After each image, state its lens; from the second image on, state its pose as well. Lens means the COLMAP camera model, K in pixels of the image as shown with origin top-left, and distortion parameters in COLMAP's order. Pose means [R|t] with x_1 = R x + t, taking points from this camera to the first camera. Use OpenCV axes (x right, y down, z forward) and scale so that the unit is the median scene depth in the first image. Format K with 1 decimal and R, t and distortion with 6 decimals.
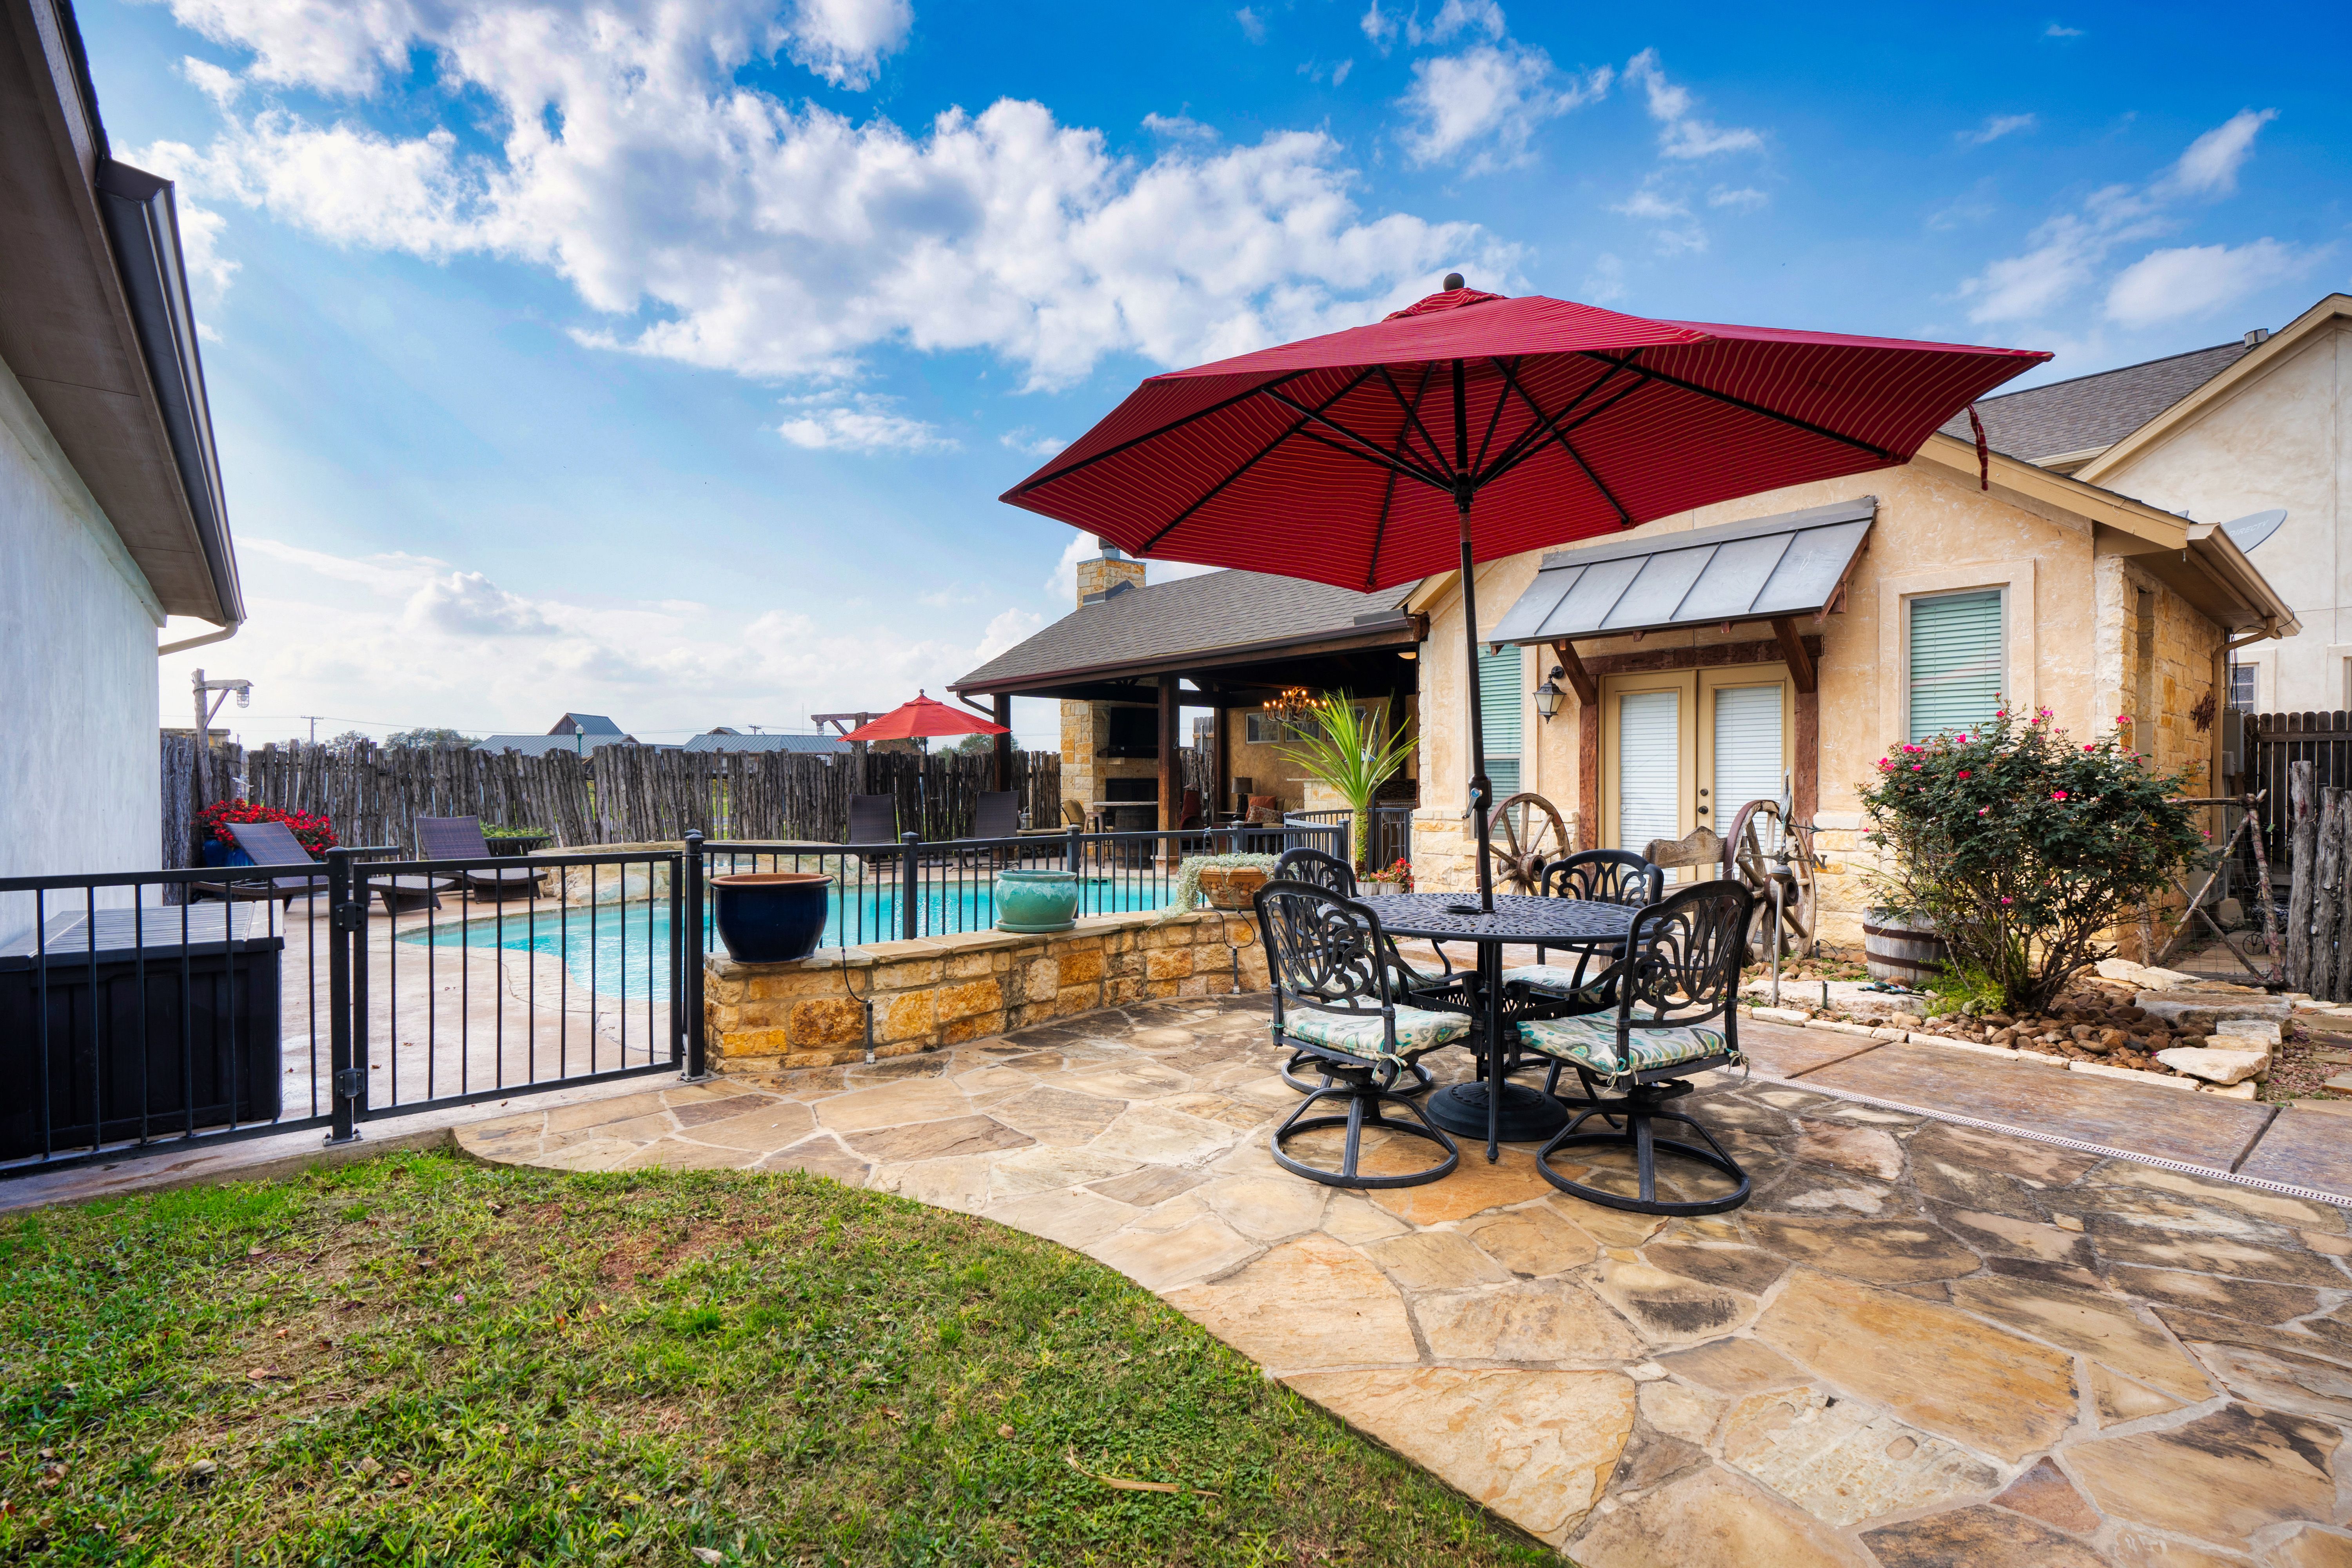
lens RADIAL K [[1063.2, 0, 1172.7], [0, 1063.2, 788.0], [0, 0, 1]] dist [-0.004149, 0.000678]
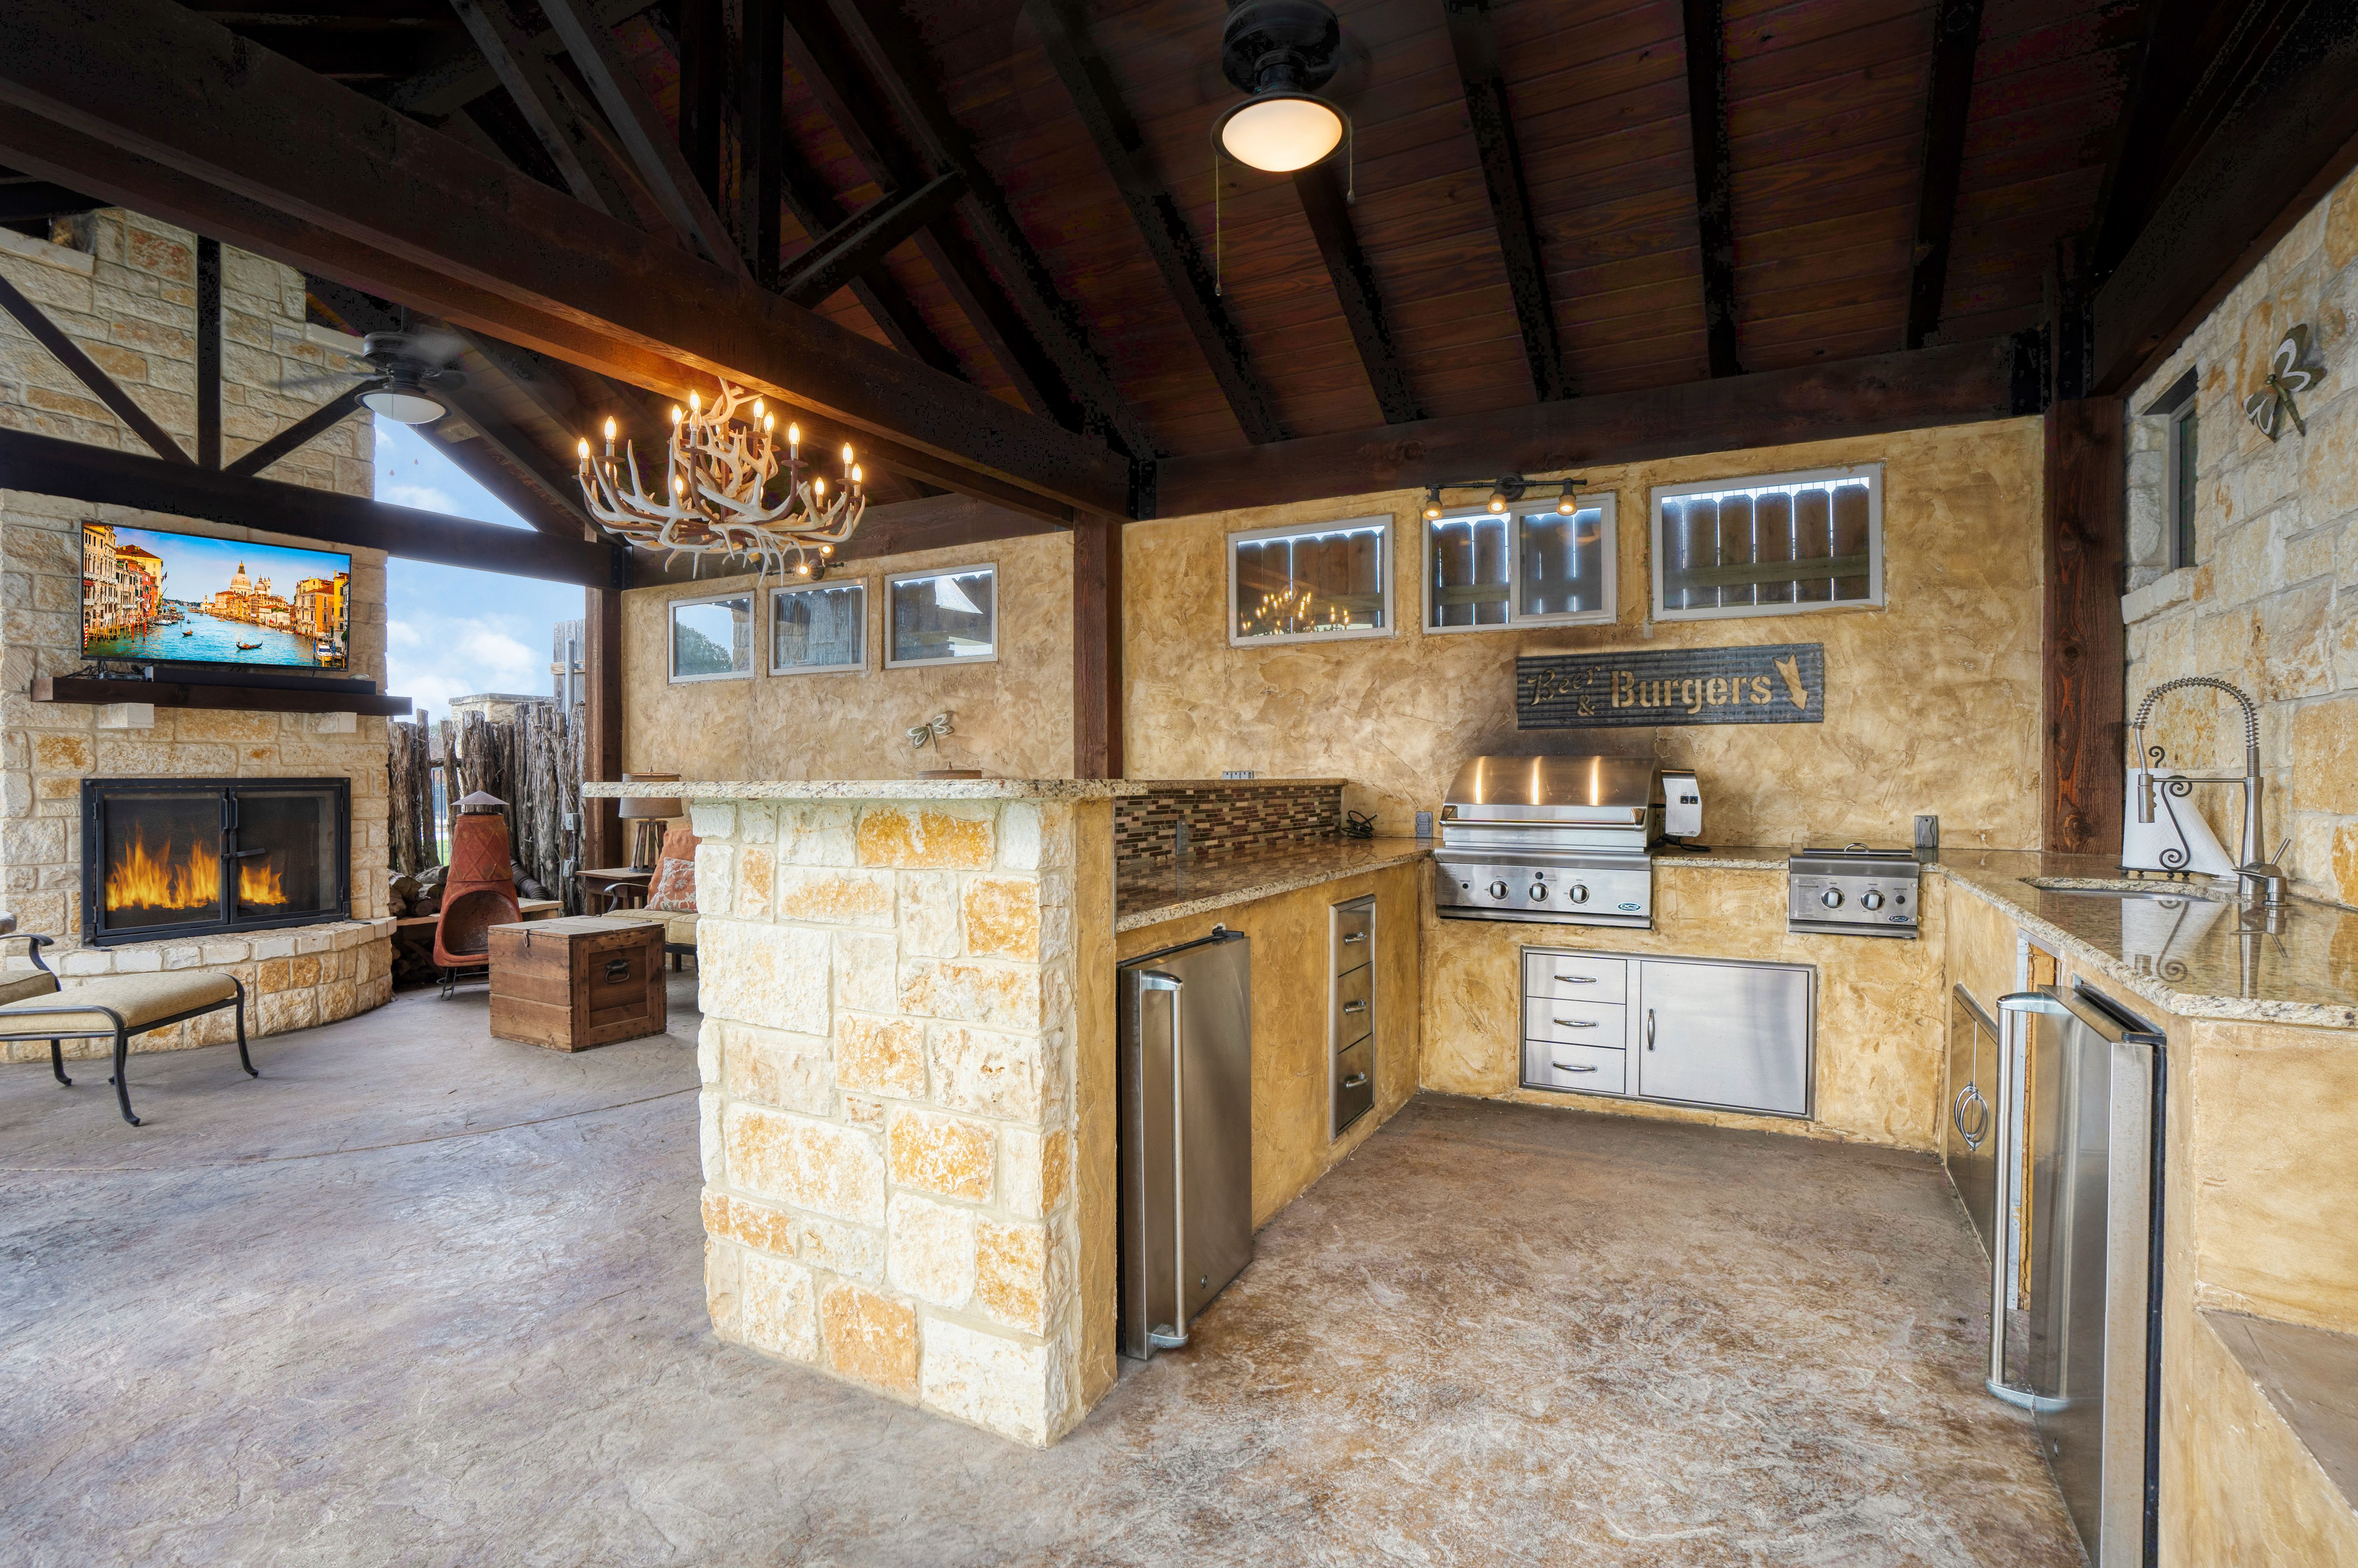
lens RADIAL K [[1122.7, 0, 1187.3], [0, 1122.7, 782.7], [0, 0, 1]] dist [-0.083672, 0.023250]
pose [[0.929981, -0.002903, 0.367595, 0.145701], [0.003090, 0.999995, 0.000081, -0.009848], [-0.367593, 0.001060, 0.929986, 0.892444]]
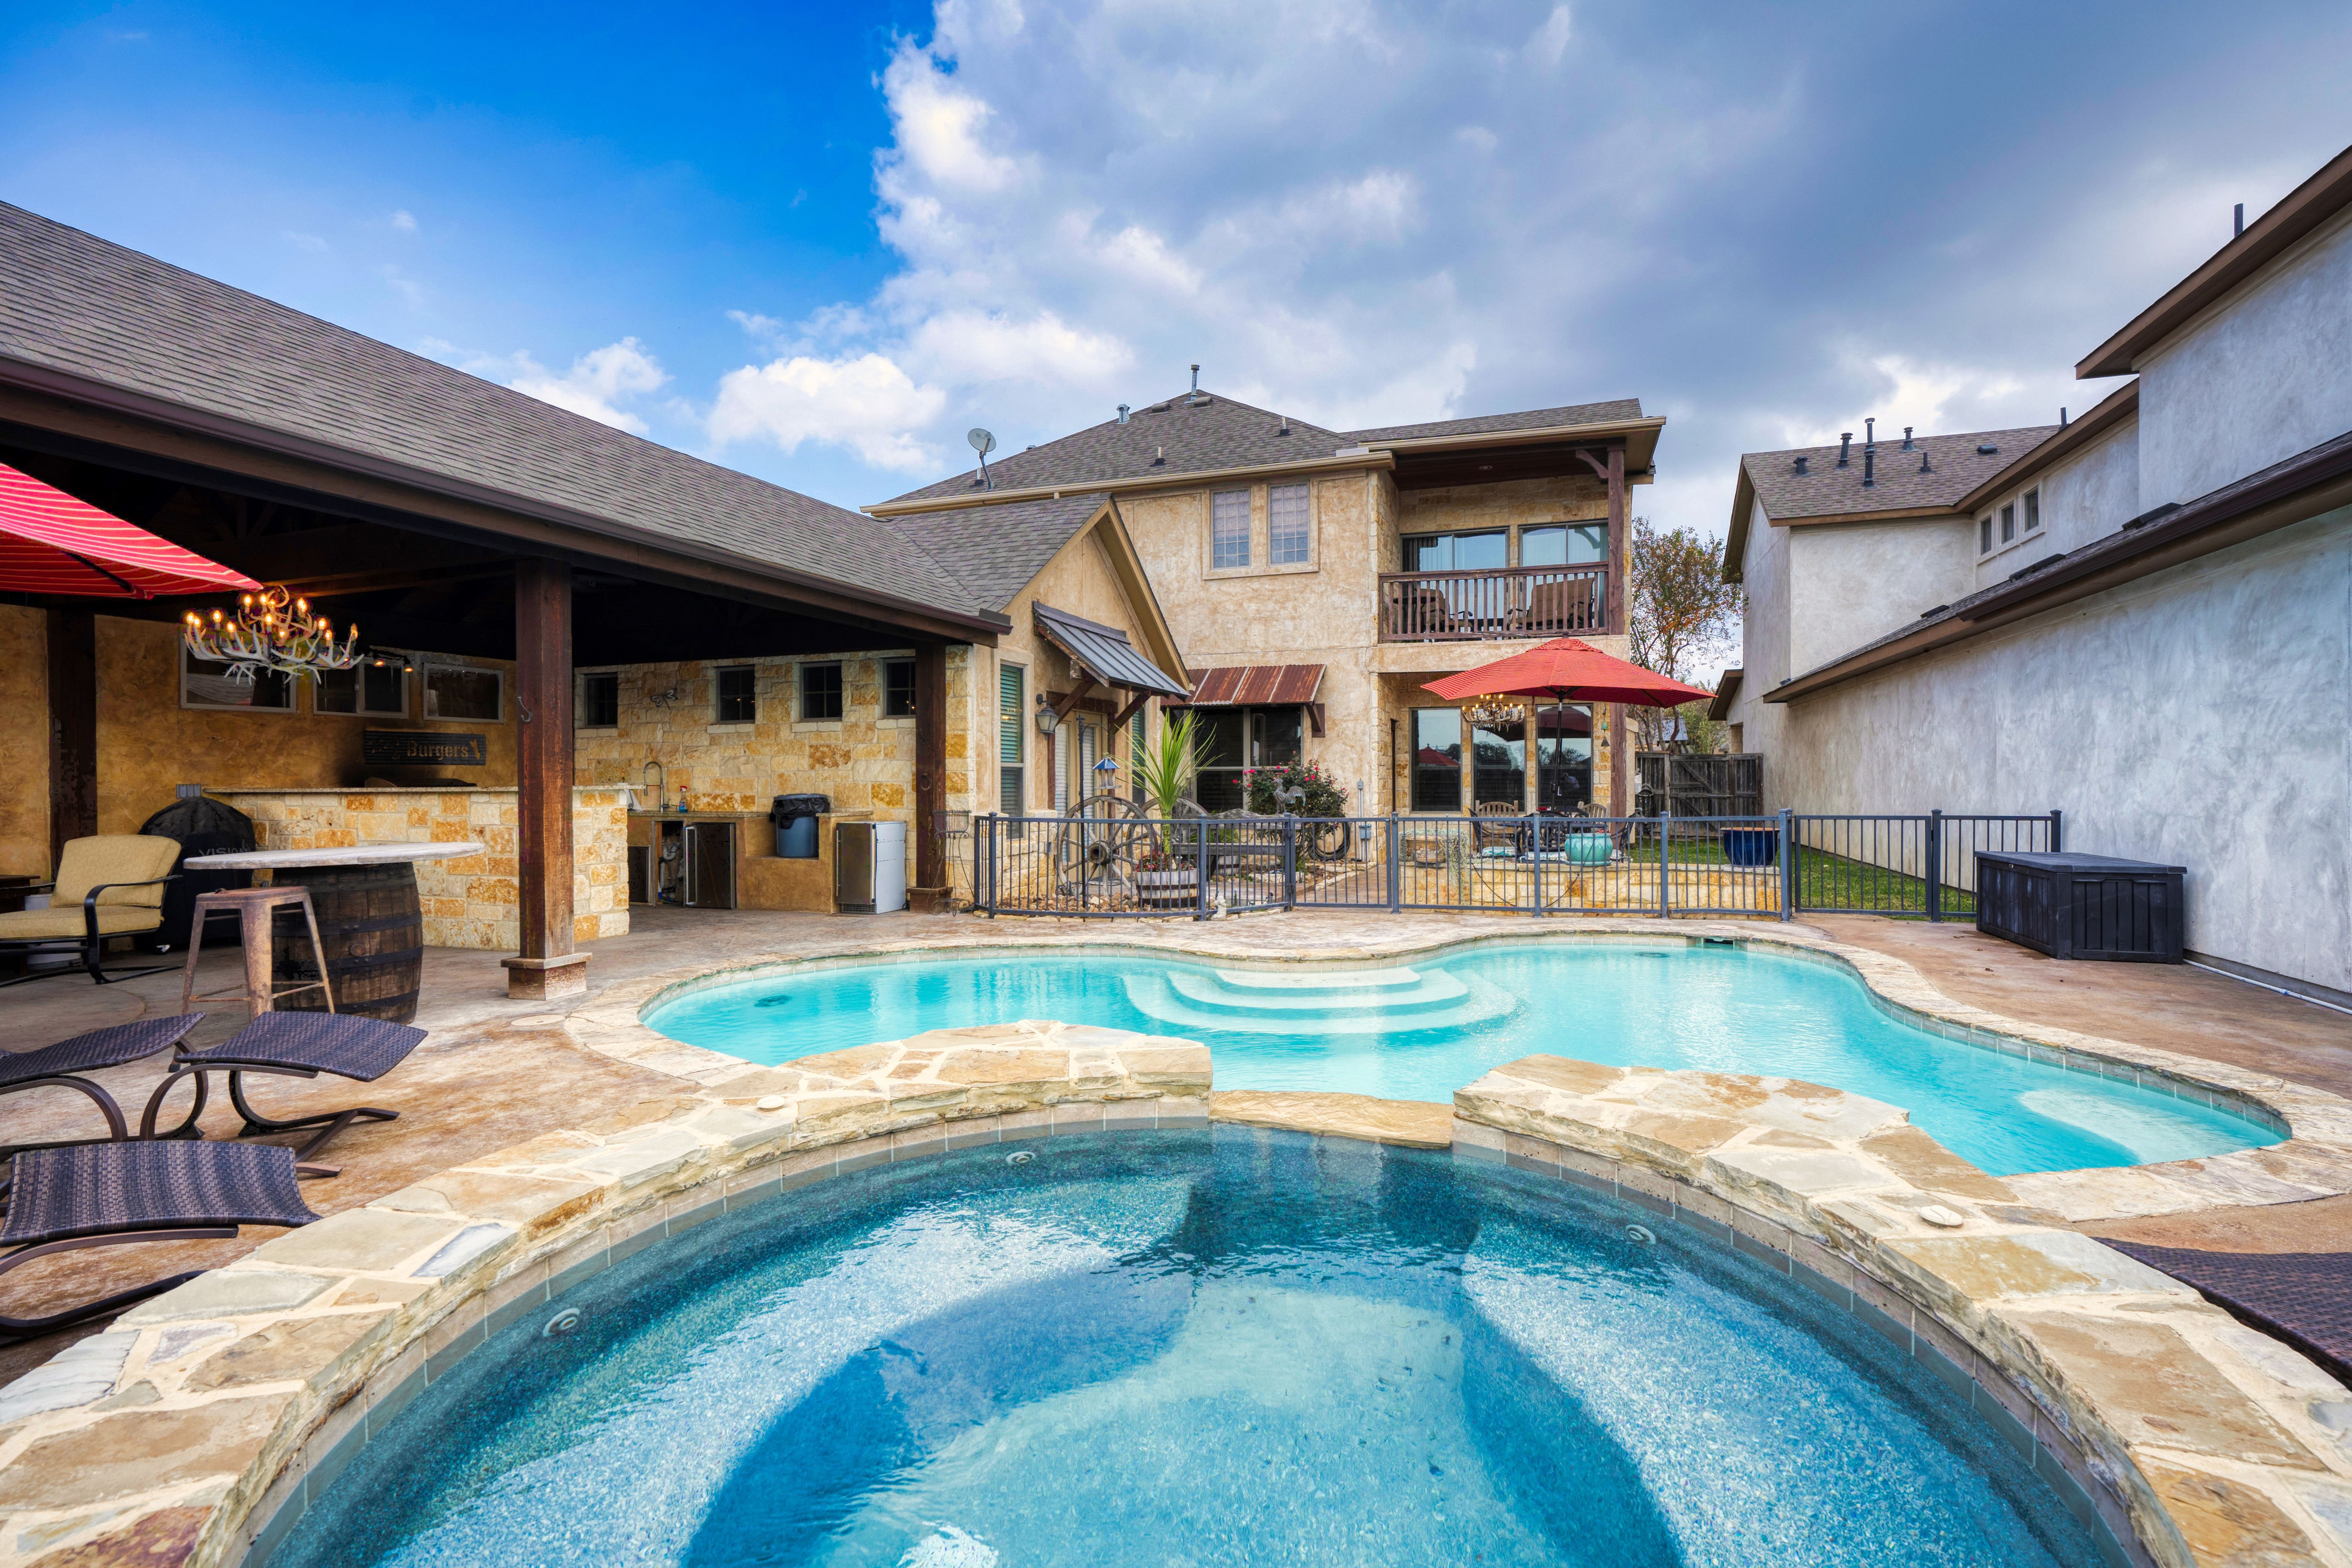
lens RADIAL K [[1063.2, 0, 1172.1], [0, 1063.2, 784.4], [0, 0, 1]] dist [-0.004149, 0.000678]
pose [[-0.499205, 0.000234, 0.866484, -0.575240], [0.011498, 0.999914, 0.006354, -0.011094], [-0.866408, 0.013135, -0.499164, 1.080405]]
